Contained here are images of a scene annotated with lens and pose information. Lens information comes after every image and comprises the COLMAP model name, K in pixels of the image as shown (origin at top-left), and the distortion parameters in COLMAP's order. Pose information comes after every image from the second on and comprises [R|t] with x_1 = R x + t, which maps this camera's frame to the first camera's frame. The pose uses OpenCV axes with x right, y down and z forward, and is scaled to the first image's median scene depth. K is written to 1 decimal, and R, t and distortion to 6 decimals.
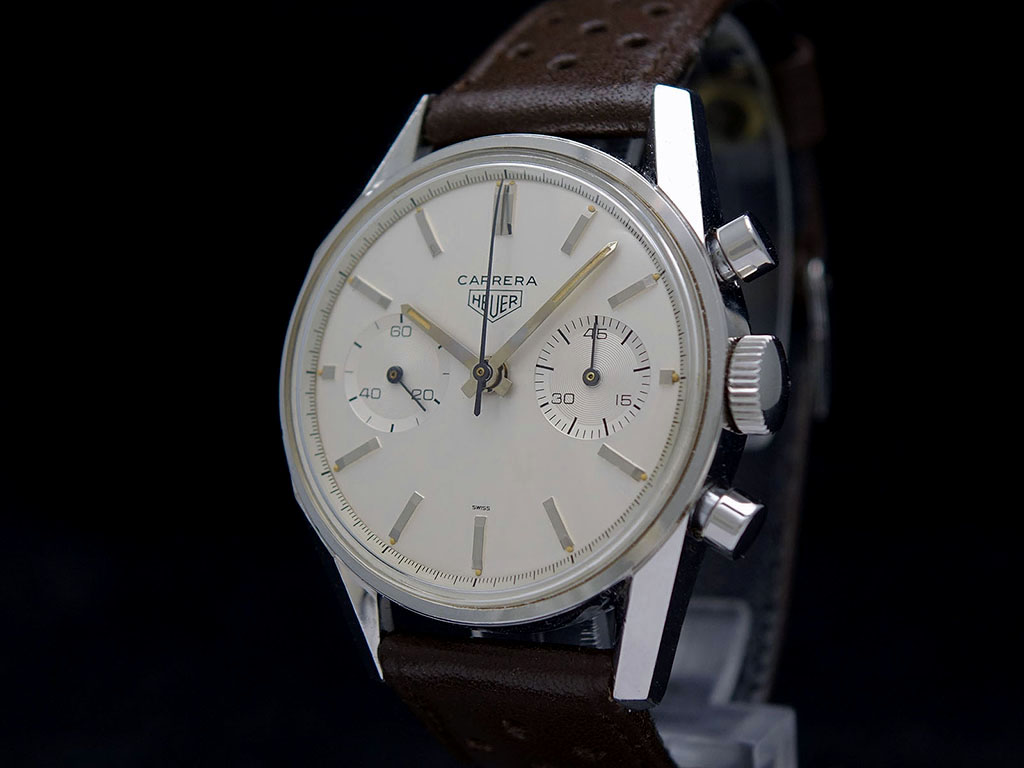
lens RADIAL K [[2139.9, 0, 514.5], [0, 2139.9, 377.6], [0, 0, 1]] dist [0.108252, 0.000000]
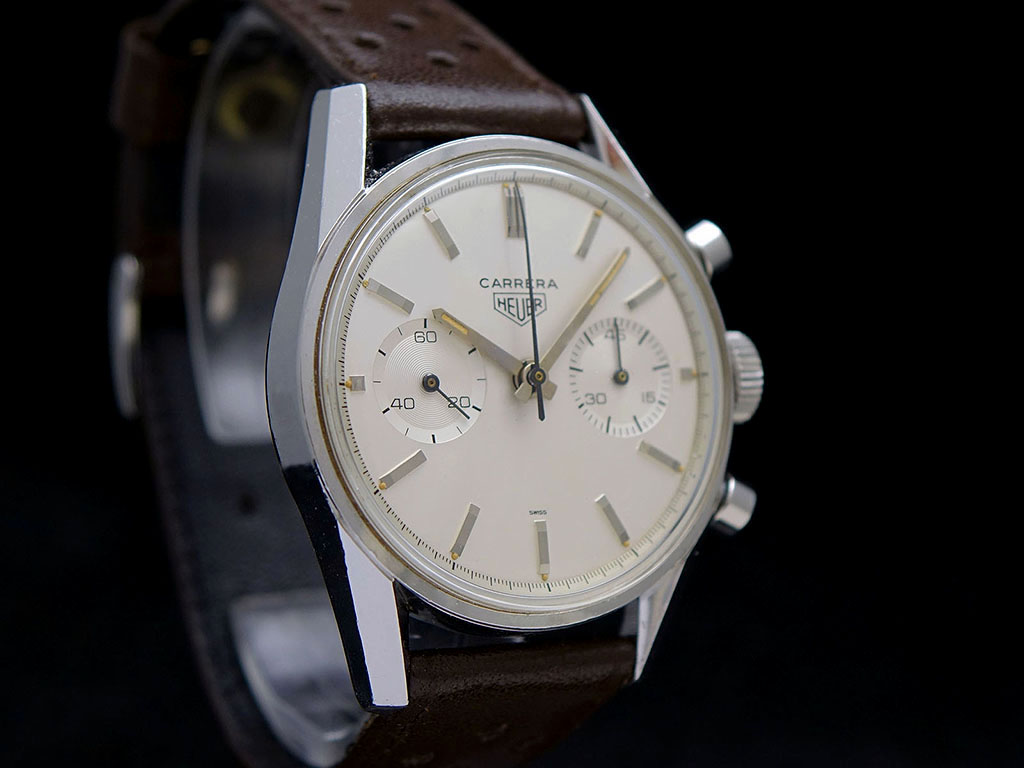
lens RADIAL K [[2139.9, 0, 504.4], [0, 2139.9, 380.7], [0, 0, 1]] dist [0.108252, 0.000000]
pose [[0.594509, -0.044726, 0.802844, -0.807625], [0.022072, 0.998983, 0.039308, -0.039297], [-0.803786, -0.005649, 0.594892, 0.410834]]
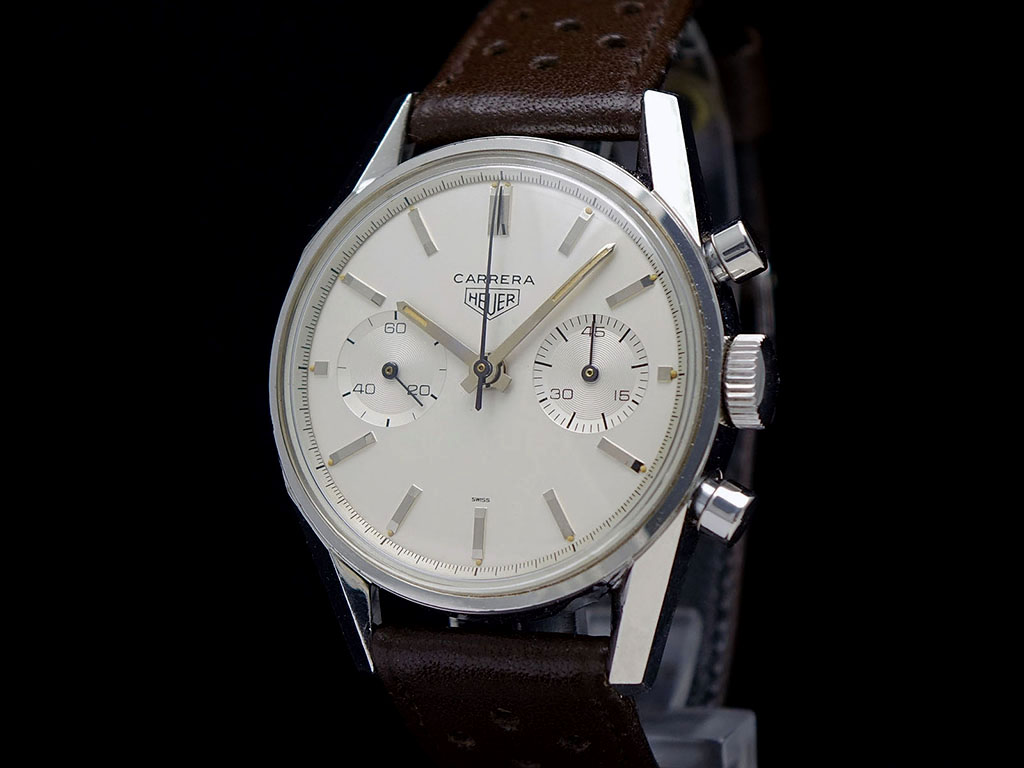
lens RADIAL K [[3032.3, 0, 503.6], [0, 3032.3, 384.4], [0, 0, 1]] dist [0.336390, 0.000000]
pose [[0.993953, 0.005258, 0.109683, -0.162012], [-0.004768, 0.999977, -0.004737, 0.011869], [-0.109706, 0.004186, 0.993955, -0.445625]]
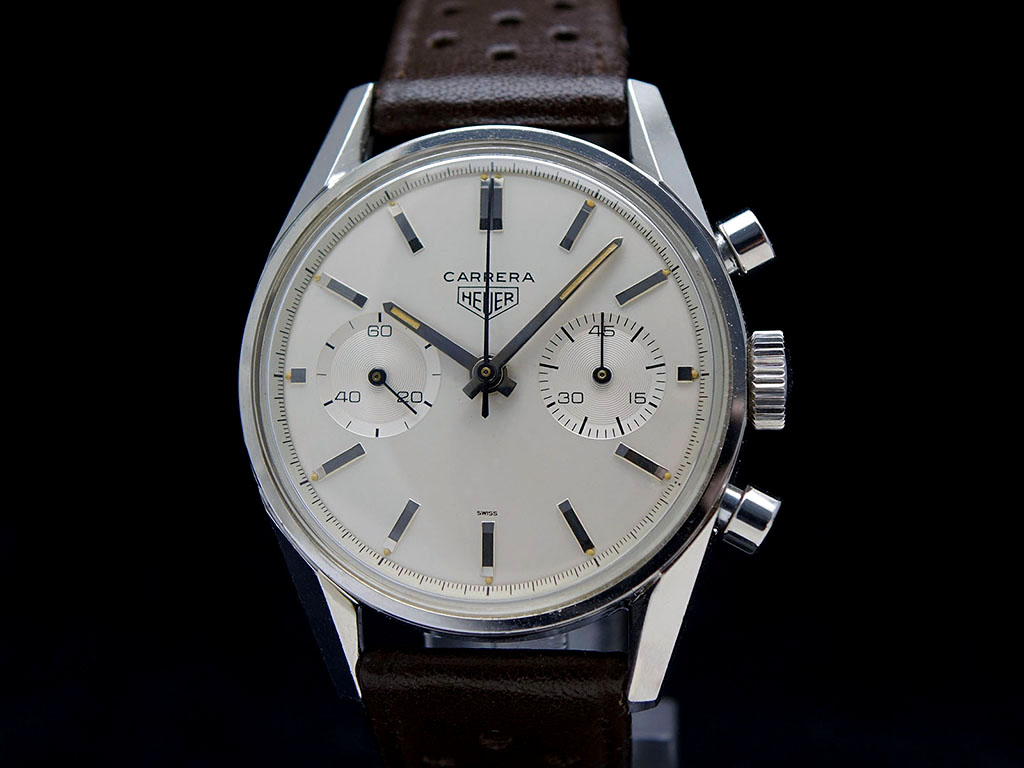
lens RADIAL K [[2139.9, 0, 489.7], [0, 2139.9, 369.3], [0, 0, 1]] dist [0.108252, 0.000000]
pose [[0.943585, -0.017260, 0.330680, -0.325705], [0.017691, 0.999842, 0.001708, -0.005418], [-0.330658, 0.004239, 0.943741, 0.088344]]
